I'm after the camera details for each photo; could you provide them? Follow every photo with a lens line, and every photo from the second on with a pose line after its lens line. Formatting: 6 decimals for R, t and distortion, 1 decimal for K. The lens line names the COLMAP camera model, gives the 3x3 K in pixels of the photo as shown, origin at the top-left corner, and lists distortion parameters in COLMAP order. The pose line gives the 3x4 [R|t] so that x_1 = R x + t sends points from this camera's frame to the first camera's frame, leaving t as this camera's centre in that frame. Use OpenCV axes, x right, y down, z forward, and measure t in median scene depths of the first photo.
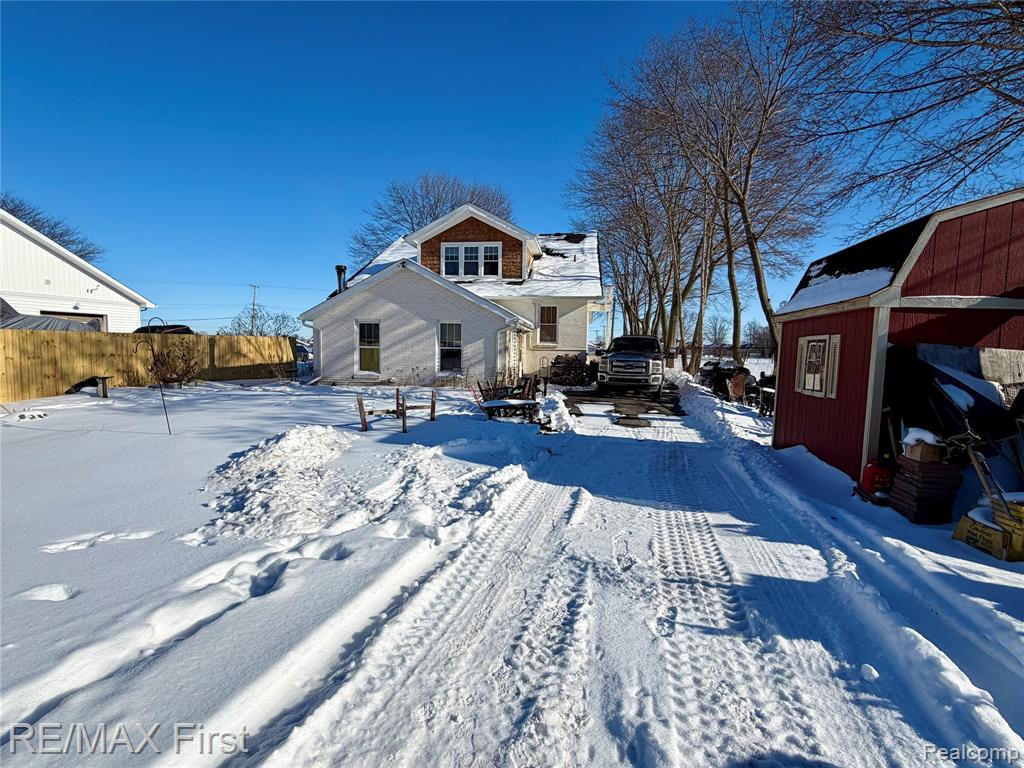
lens RADIAL K [[506.5, 0, 514.4], [0, 506.5, 384.3], [0, 0, 1]] dist [-0.005773, -0.000181]
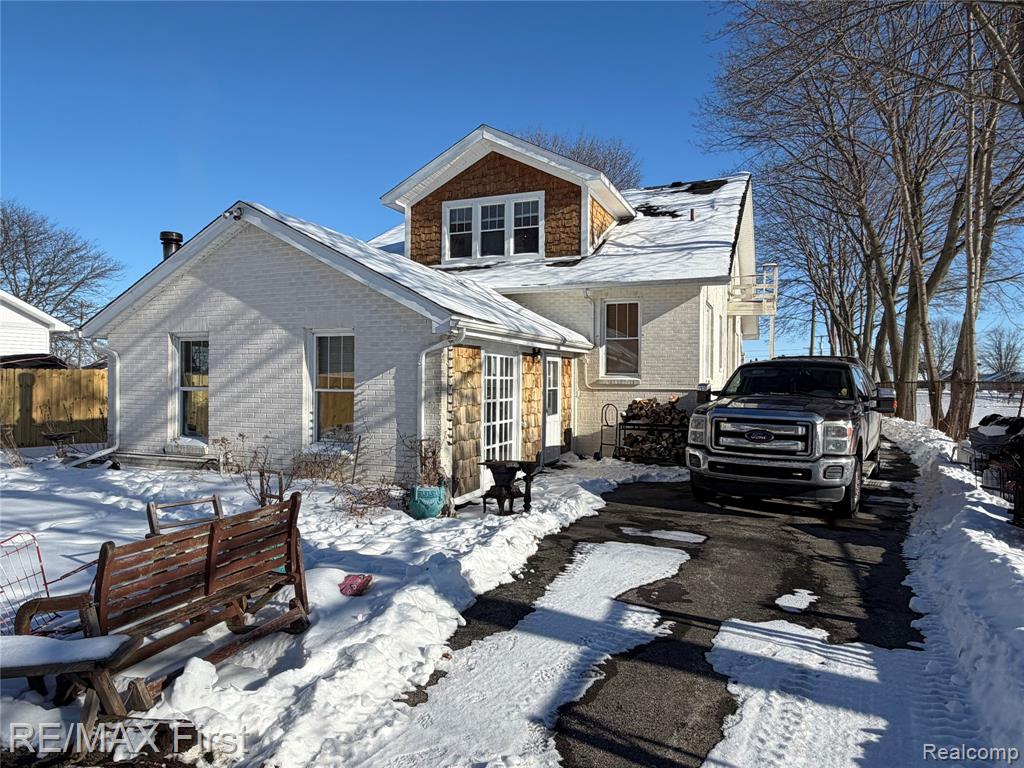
lens RADIAL K [[653.5, 0, 509.8], [0, 653.5, 384.1], [0, 0, 1]] dist [-0.011834, -0.002686]
pose [[0.964924, -0.006993, -0.262435, 0.121713], [-0.011234, 0.997630, -0.067889, -0.026635], [0.262288, 0.068456, 0.962559, 0.330904]]
